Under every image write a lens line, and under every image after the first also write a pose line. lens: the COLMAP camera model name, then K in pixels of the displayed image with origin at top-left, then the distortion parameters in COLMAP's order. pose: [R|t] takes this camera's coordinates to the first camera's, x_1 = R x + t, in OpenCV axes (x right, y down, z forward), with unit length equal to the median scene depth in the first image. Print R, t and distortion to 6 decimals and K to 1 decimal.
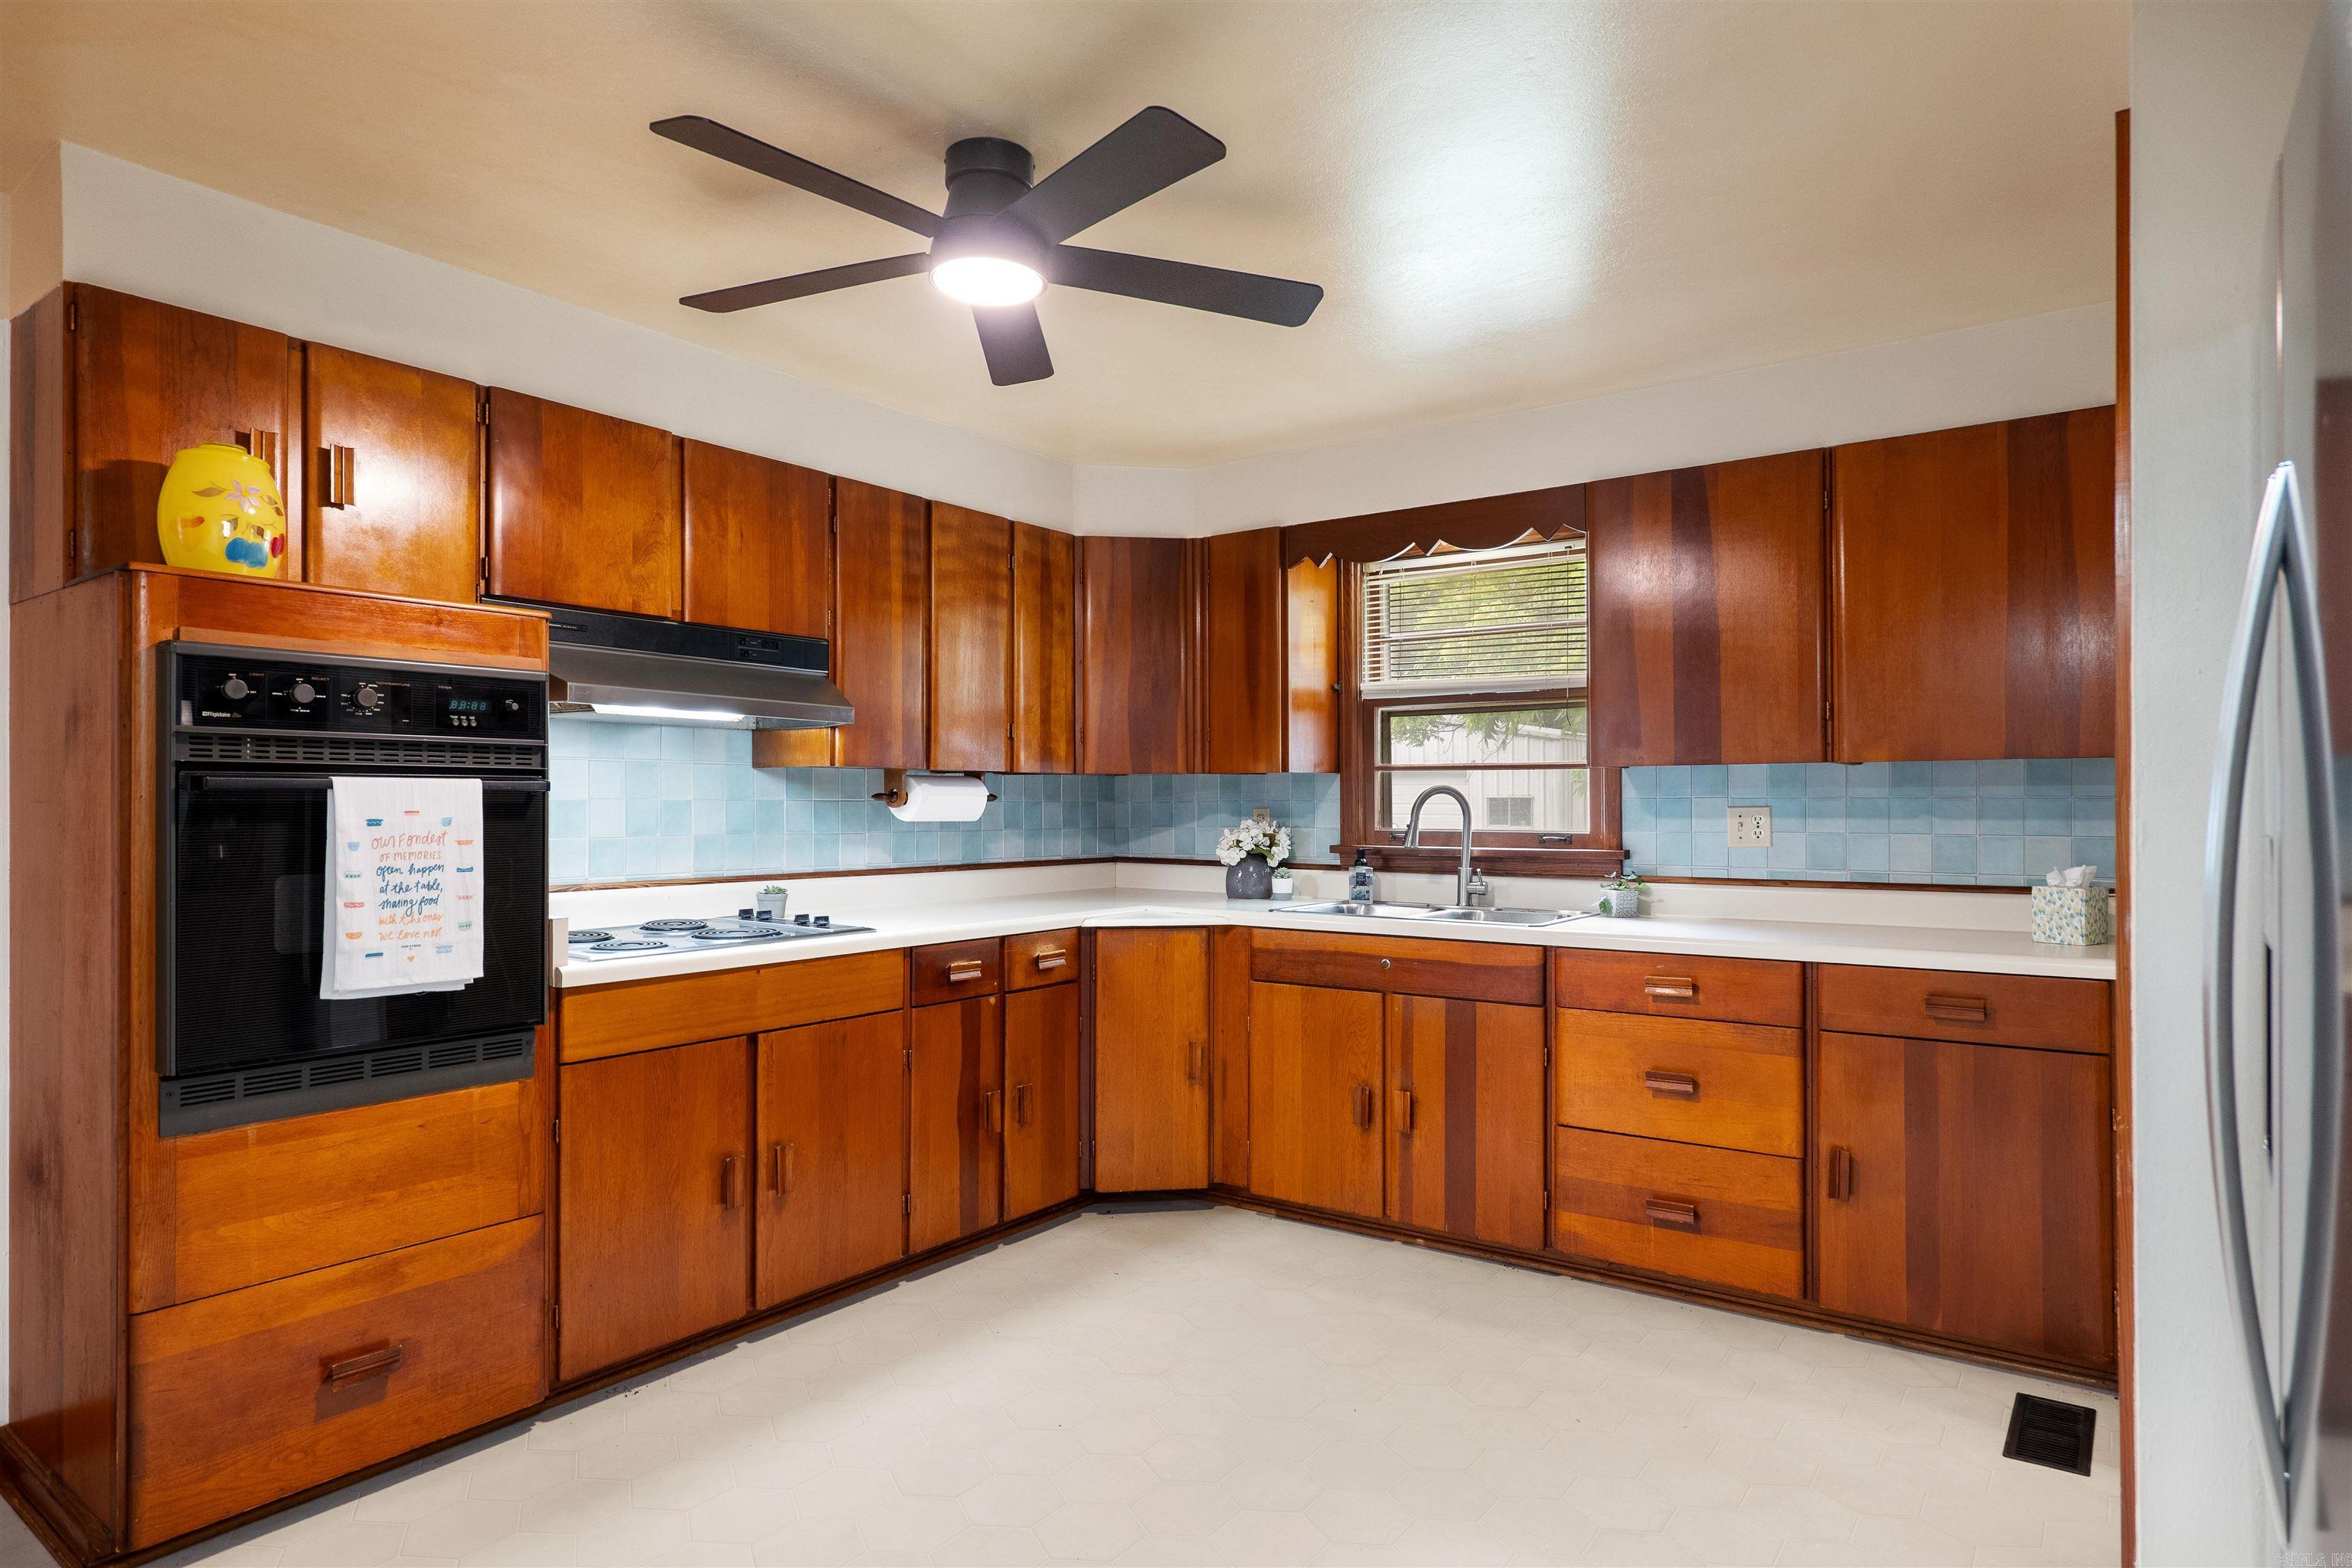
lens RADIAL K [[1333.6, 0, 1183.0], [0, 1333.6, 793.6], [0, 0, 1]] dist [0.001949, 0.000384]
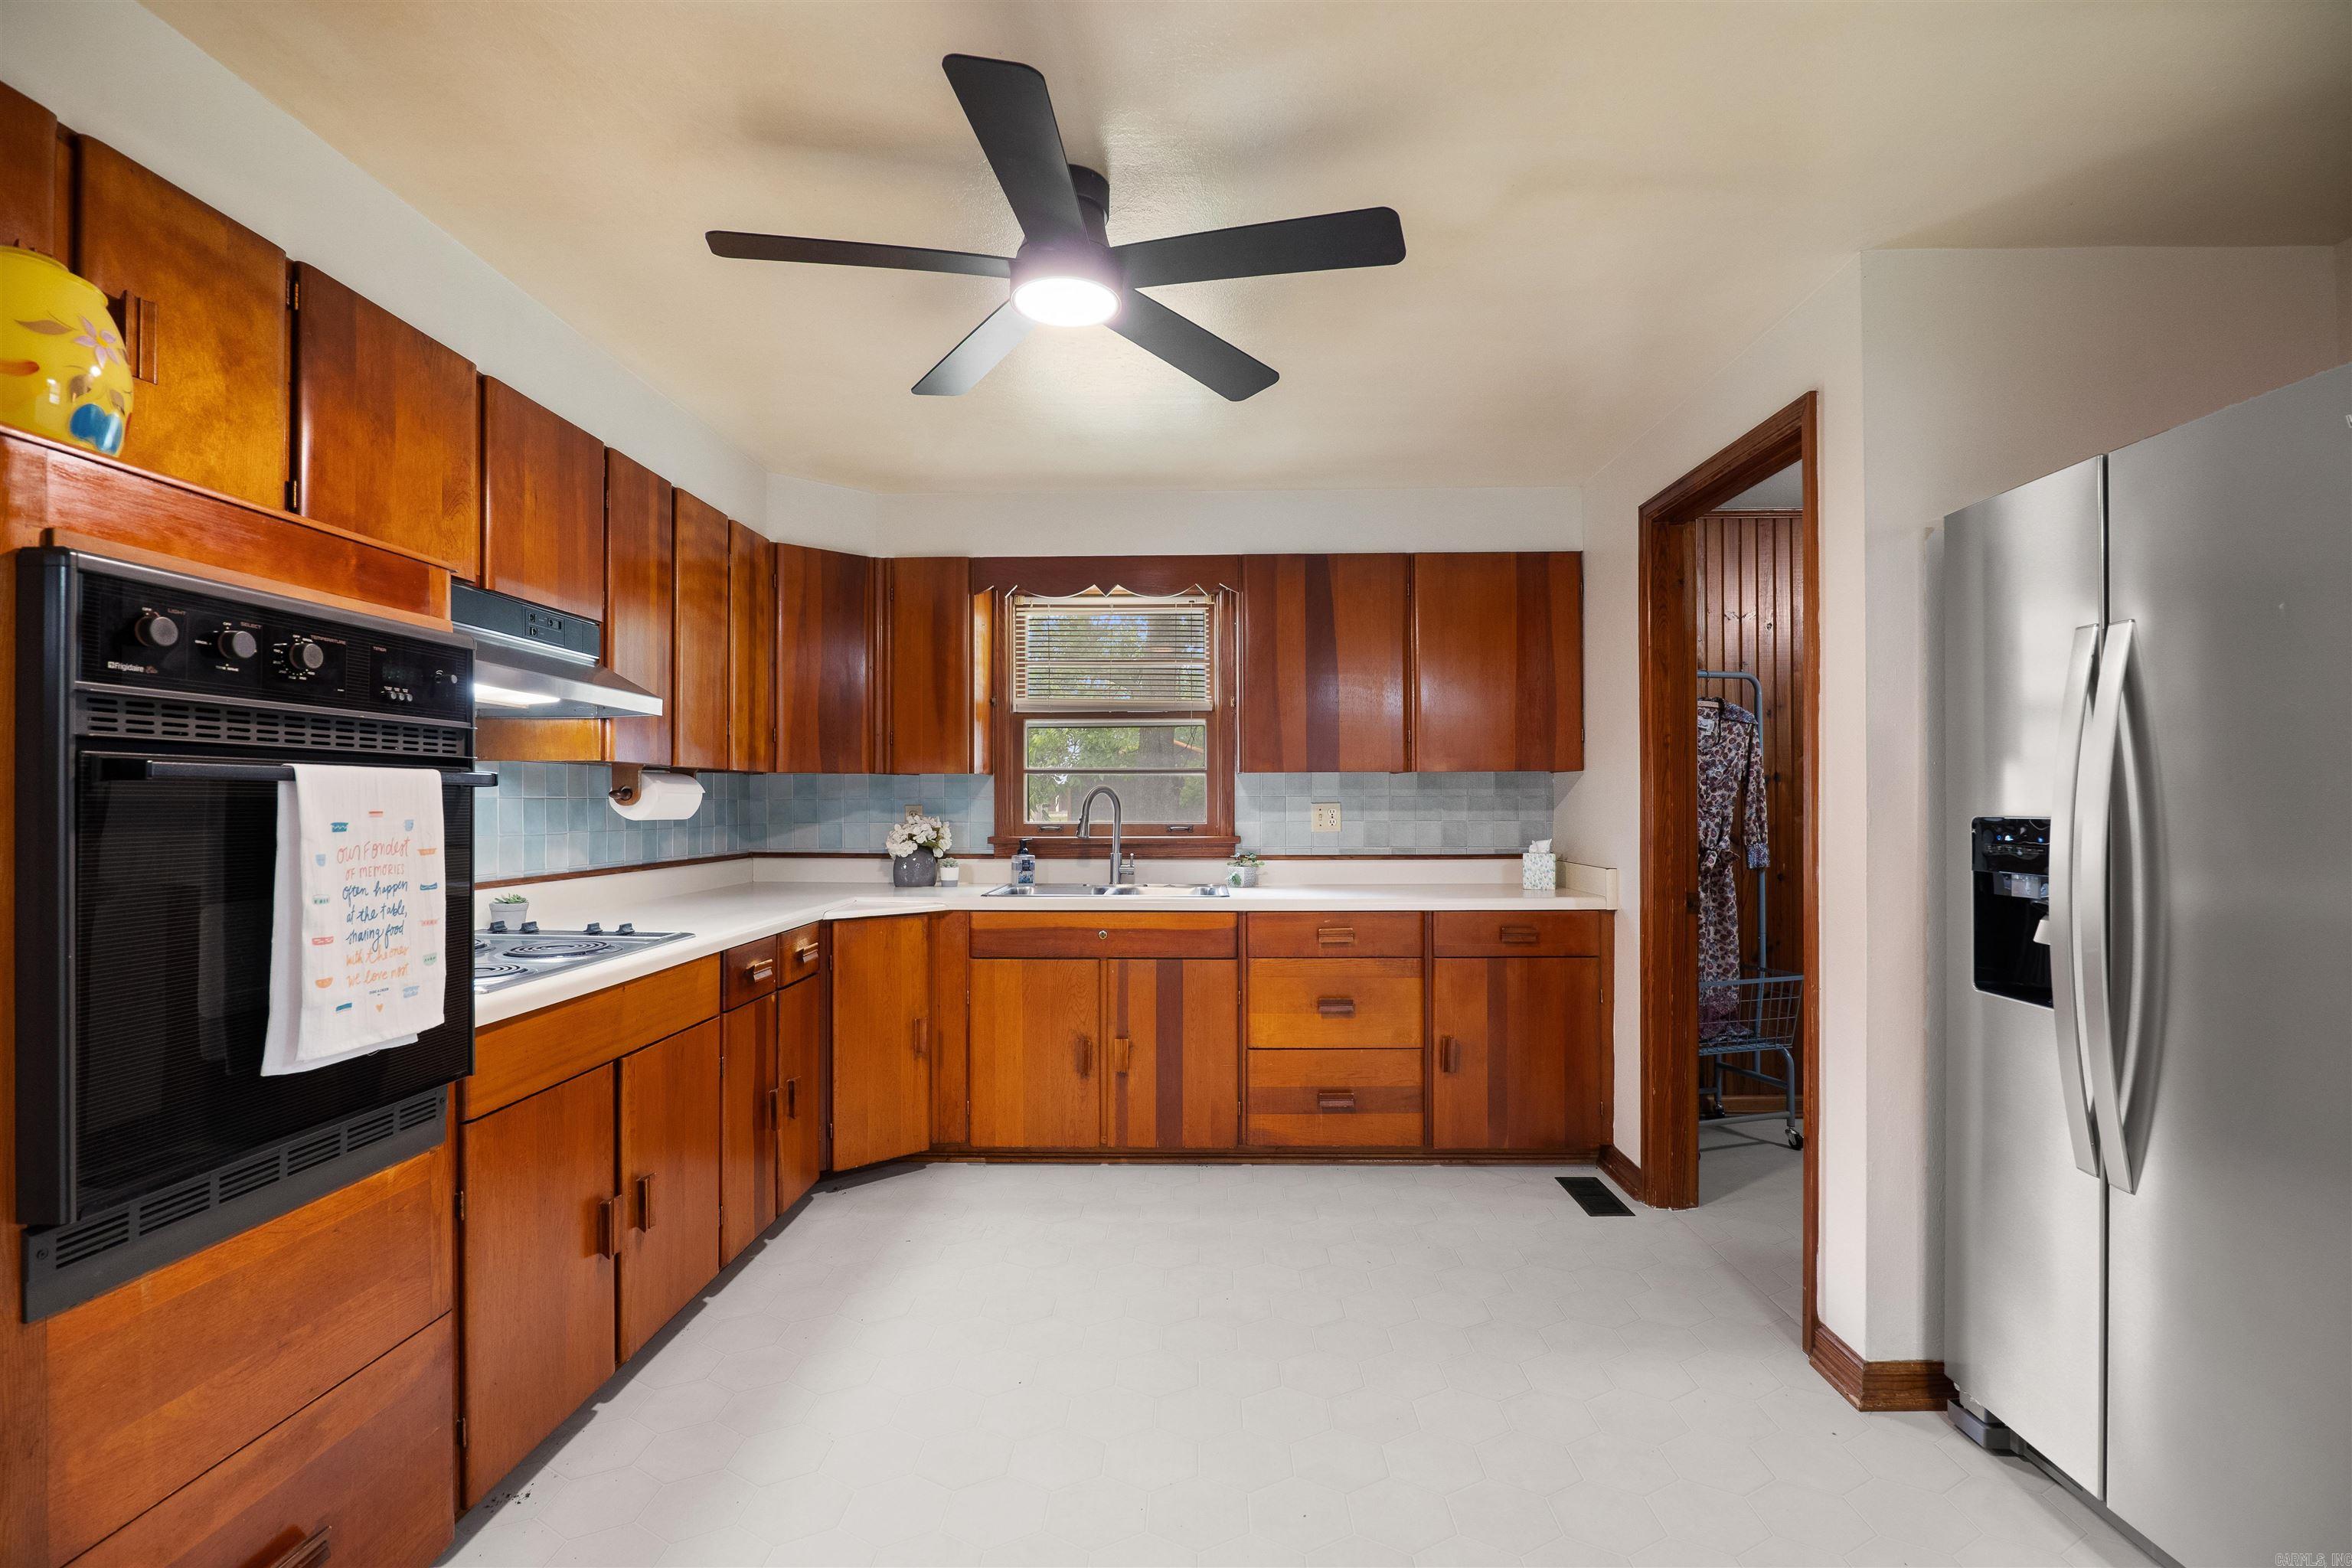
lens RADIAL K [[1088.4, 0, 1180.5], [0, 1088.4, 793.0], [0, 0, 1]] dist [-0.025130, 0.006656]
pose [[0.825176, 0.002910, 0.564868, -0.358874], [-0.002561, 0.999996, -0.001411, 0.001637], [-0.564870, -0.000282, 0.825180, 0.161003]]
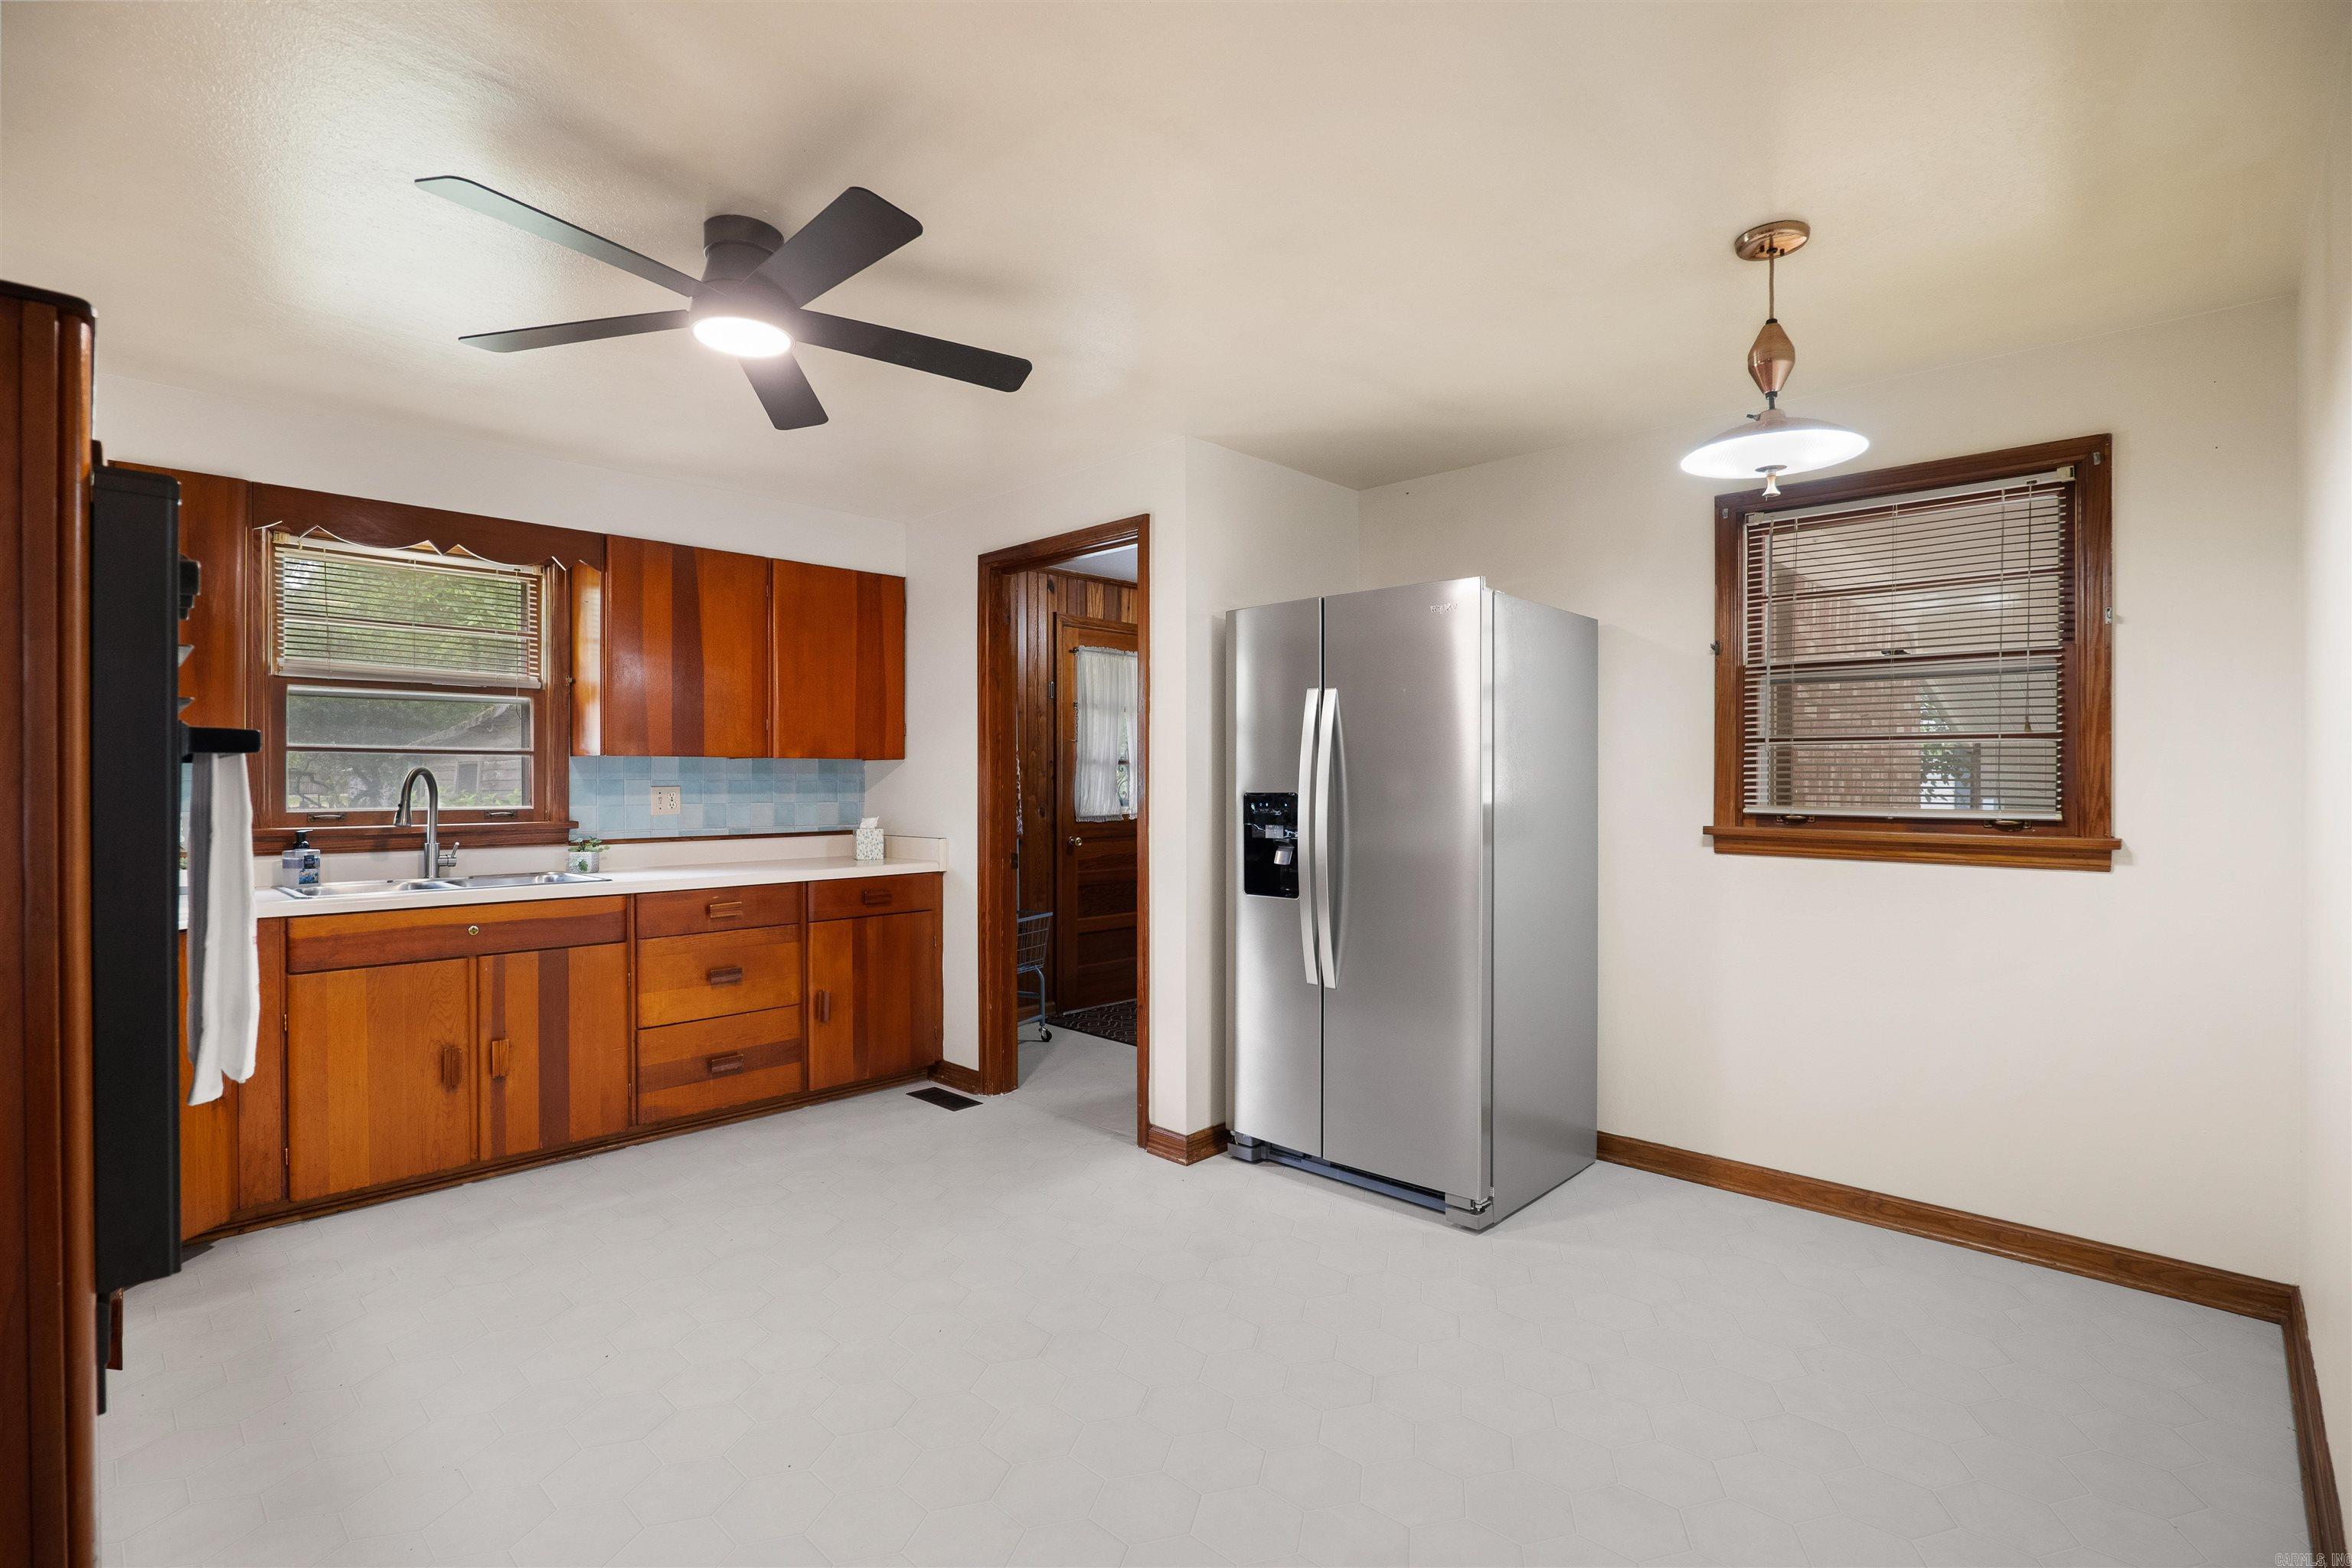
lens RADIAL K [[1088.4, 0, 1180.5], [0, 1088.4, 793.0], [0, 0, 1]] dist [-0.025130, 0.006656]
pose [[0.143578, -0.007378, 0.989611, -0.668653], [-0.005116, 0.999953, 0.008197, 0.004751], [-0.989626, -0.006239, 0.143534, 0.312753]]
